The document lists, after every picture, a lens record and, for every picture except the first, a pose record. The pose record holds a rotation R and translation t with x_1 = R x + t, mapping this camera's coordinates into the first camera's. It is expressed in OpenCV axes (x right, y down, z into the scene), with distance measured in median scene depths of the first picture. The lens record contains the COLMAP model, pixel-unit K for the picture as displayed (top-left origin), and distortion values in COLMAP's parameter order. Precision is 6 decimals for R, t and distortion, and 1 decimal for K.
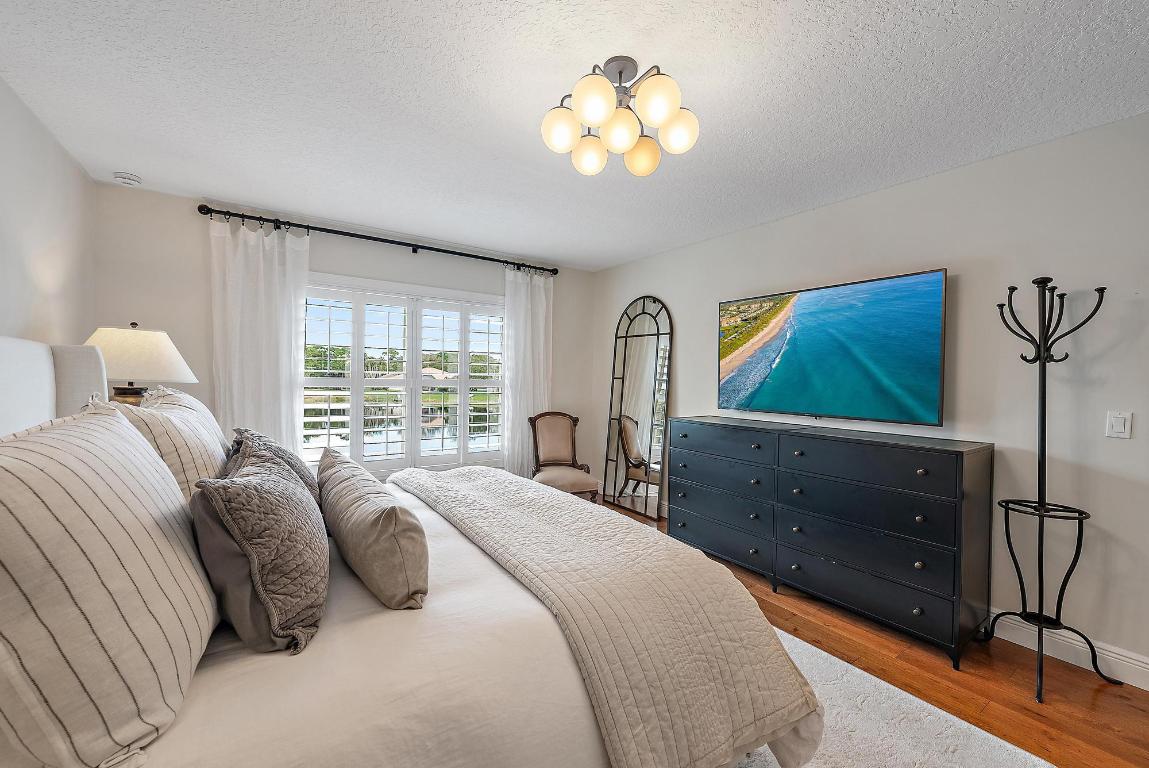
lens RADIAL K [[464.1, 0, 574.5], [0, 464.1, 384.0], [0, 0, 1]] dist [0.011334, -0.000015]
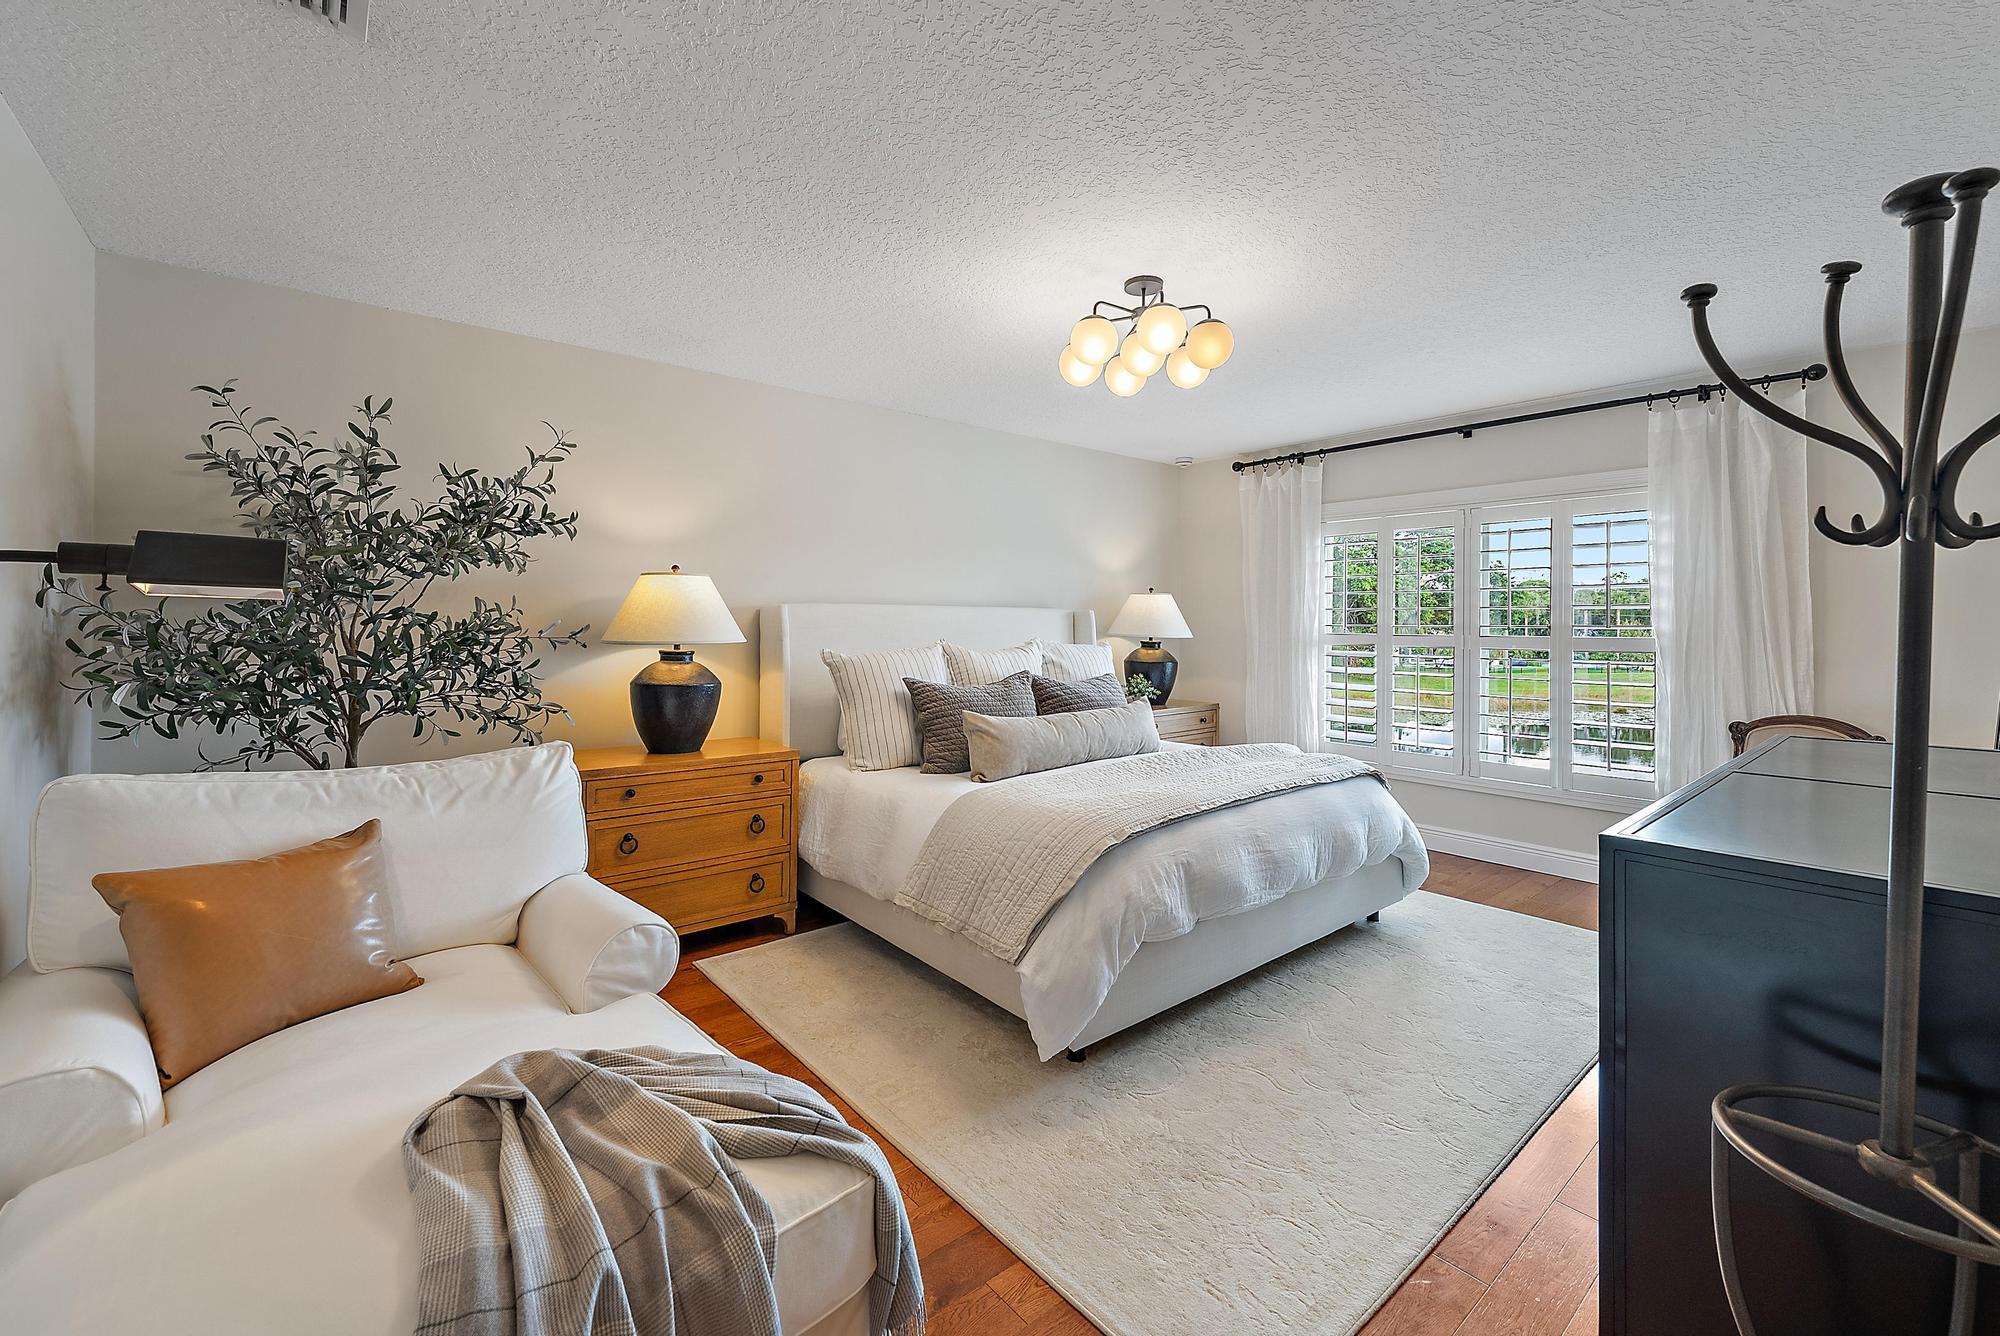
lens RADIAL K [[818.9, 0, 1000.0], [0, 818.9, 668.0], [0, 0, 1]] dist [-0.000786, -0.000066]
pose [[0.109922, 0.032854, -0.993397, 0.887993], [-0.018818, 0.999343, 0.030968, 0.012202], [0.993762, 0.015290, 0.110468, 0.308044]]
